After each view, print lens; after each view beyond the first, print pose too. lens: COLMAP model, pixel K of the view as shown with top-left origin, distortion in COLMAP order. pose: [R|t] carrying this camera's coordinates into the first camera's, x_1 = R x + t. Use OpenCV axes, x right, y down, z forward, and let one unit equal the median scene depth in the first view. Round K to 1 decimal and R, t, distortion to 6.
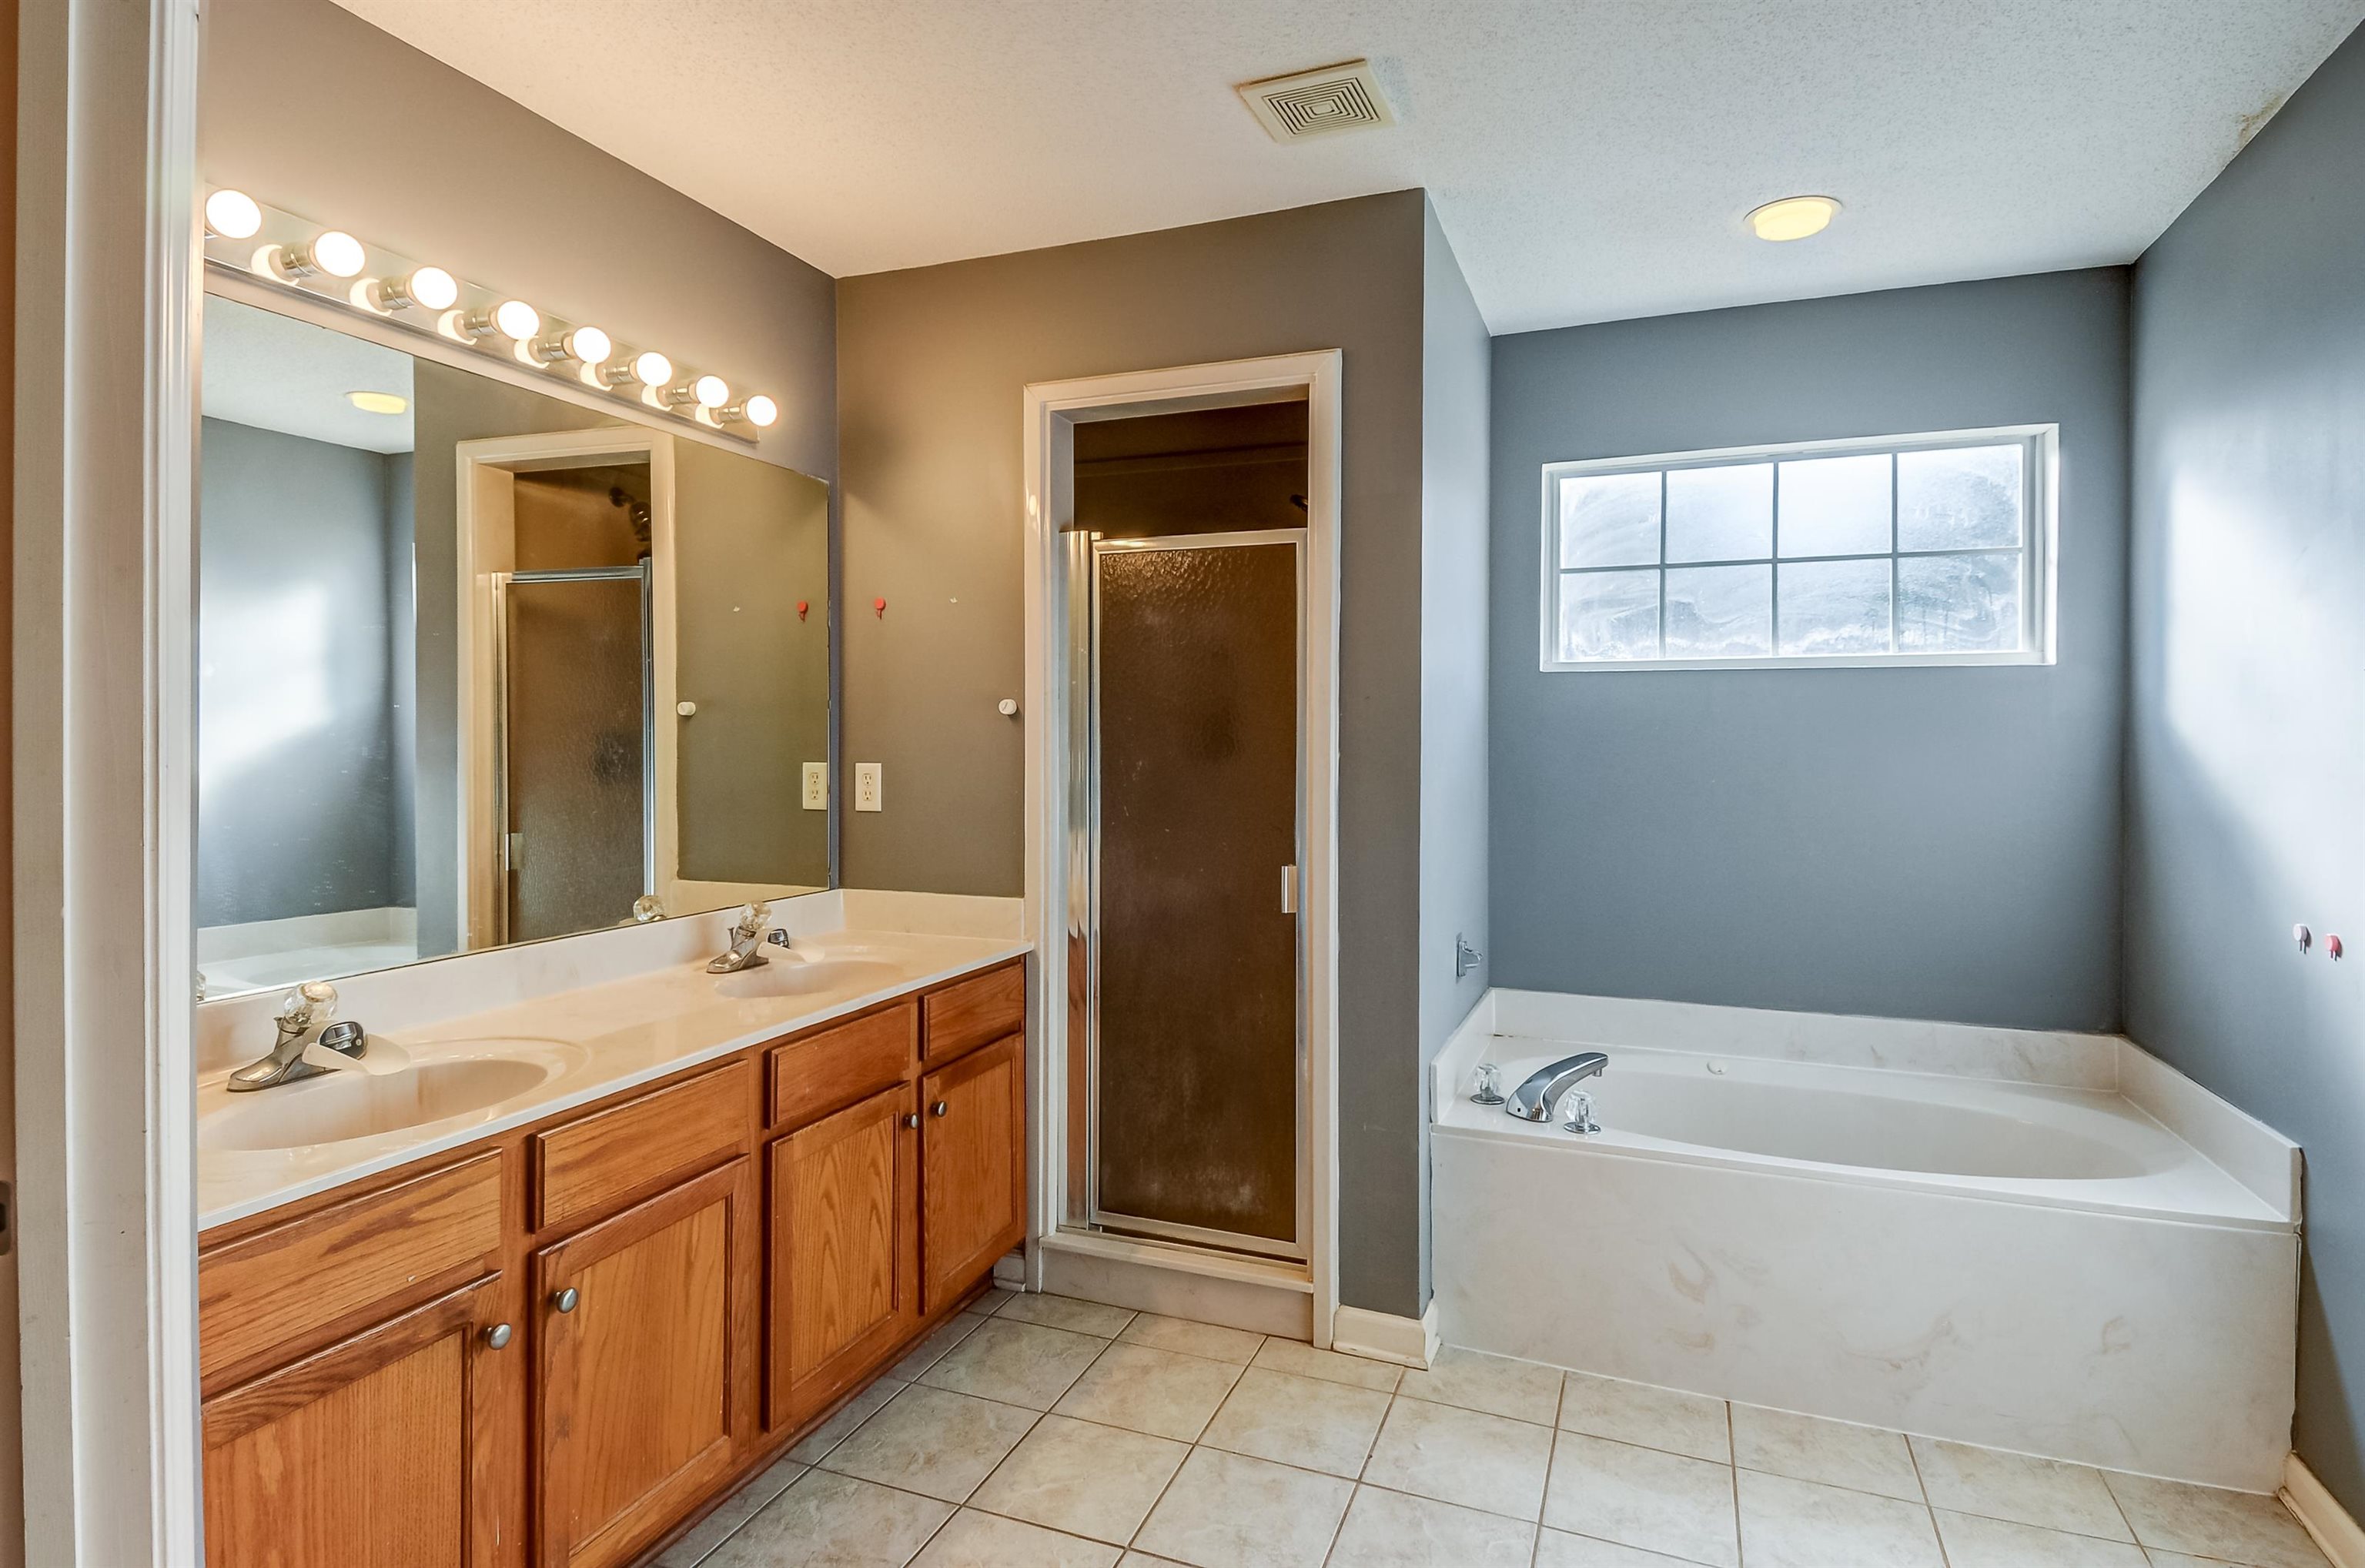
lens RADIAL K [[1224.1, 0, 1192.2], [0, 1224.1, 773.8], [0, 0, 1]] dist [0.070007, -0.056378]
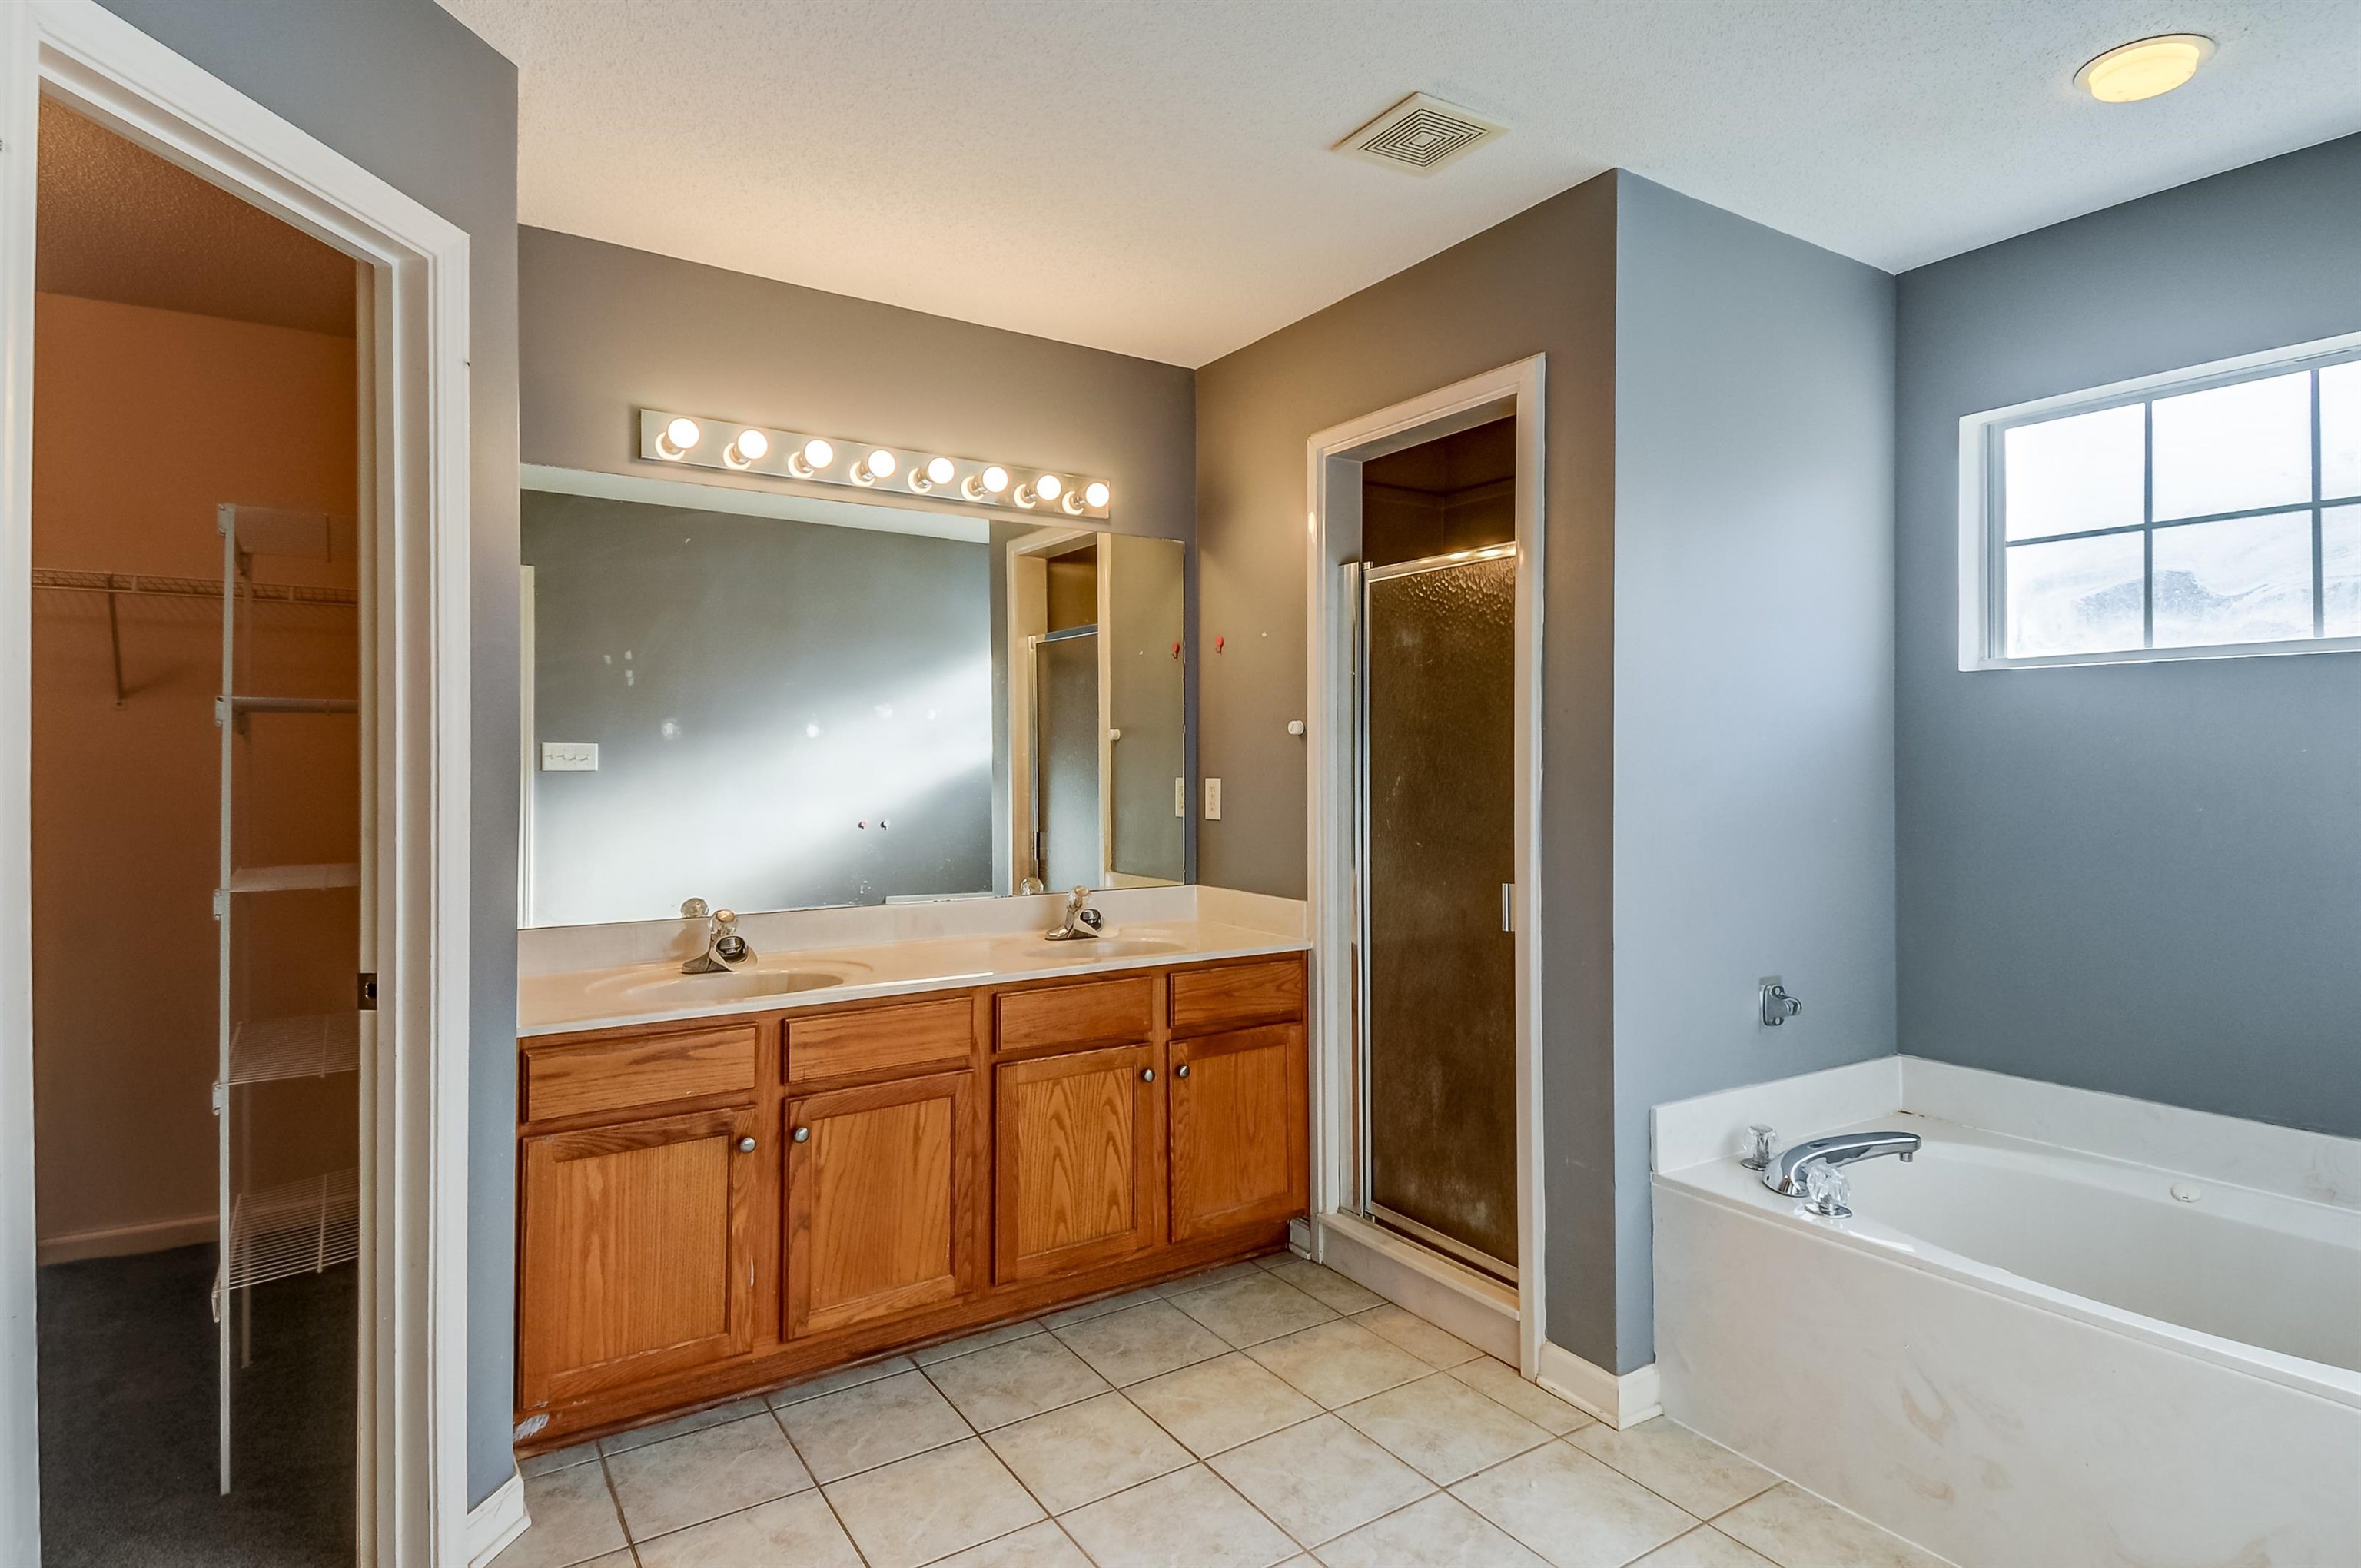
lens RADIAL K [[1231.1, 0, 1183.5], [0, 1231.1, 792.4], [0, 0, 1]] dist [0.070526, -0.058628]
pose [[0.813491, 0.012043, -0.581453, 0.475881], [-0.015449, 0.999880, -0.000906, 0.007369], [0.581373, 0.009720, 0.813579, 0.040877]]
